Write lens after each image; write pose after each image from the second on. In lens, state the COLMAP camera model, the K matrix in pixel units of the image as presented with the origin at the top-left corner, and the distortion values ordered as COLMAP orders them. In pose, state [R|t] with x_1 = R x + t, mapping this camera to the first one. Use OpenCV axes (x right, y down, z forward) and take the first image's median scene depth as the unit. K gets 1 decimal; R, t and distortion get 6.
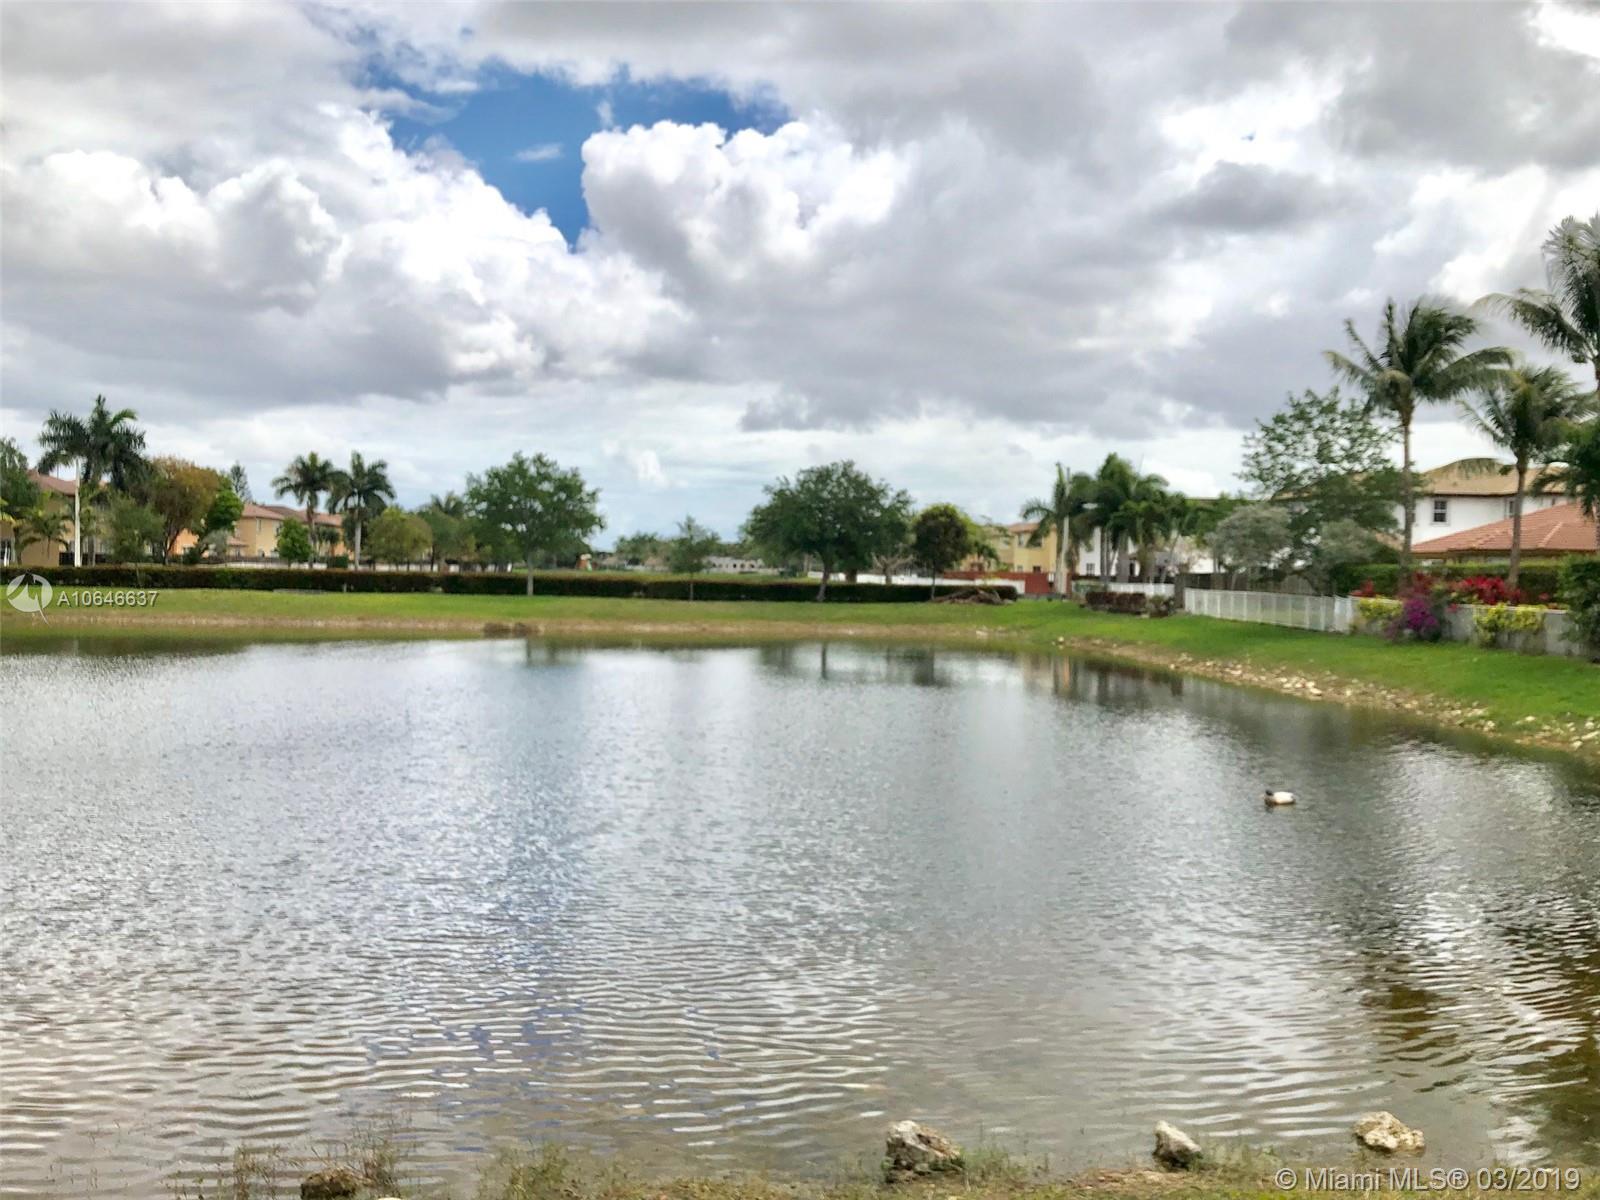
lens RADIAL K [[1320.2, 0, 799.6], [0, 1320.2, 586.3], [0, 0, 1]] dist [0.038193, -0.056276]
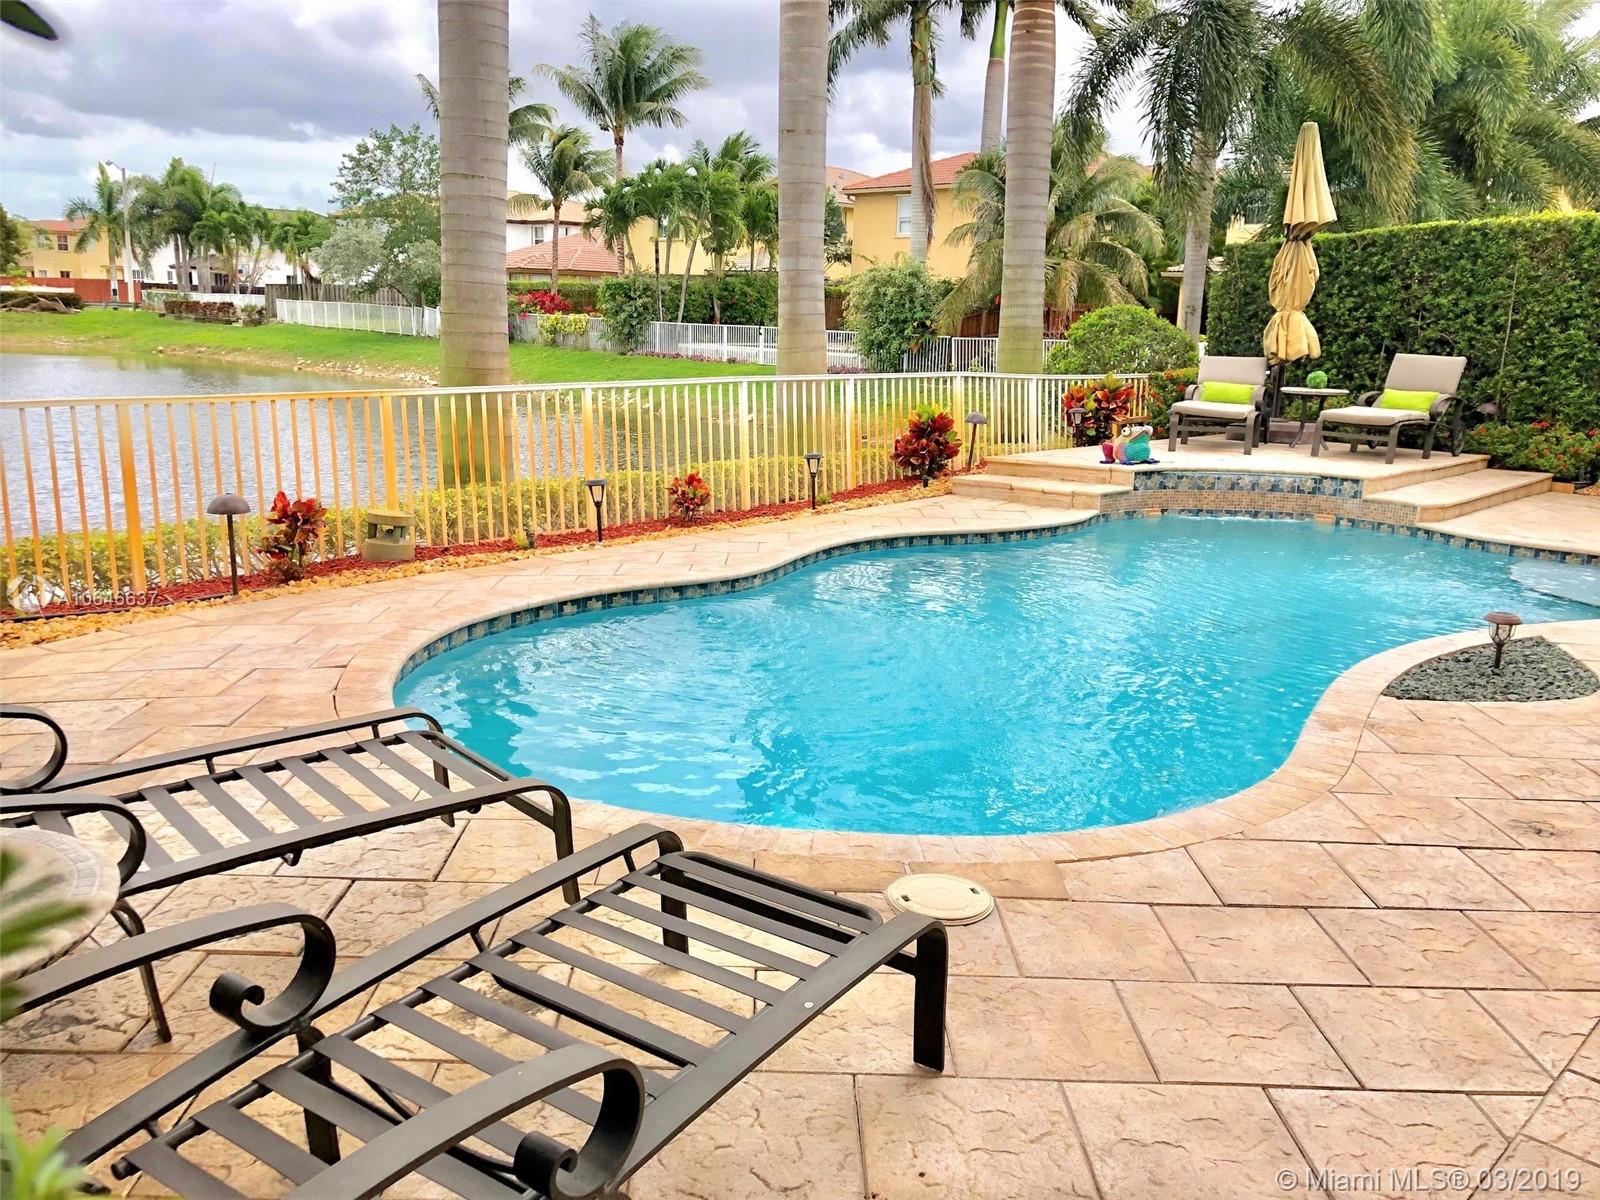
lens RADIAL K [[1320.2, 0, 808.4], [0, 1320.2, 605.1], [0, 0, 1]] dist [0.038193, -0.056276]
pose [[0.756446, -0.139540, 0.638998, -0.134618], [-0.008831, 0.974709, 0.223305, -0.000128], [-0.653997, -0.174561, 0.736082, -0.156313]]
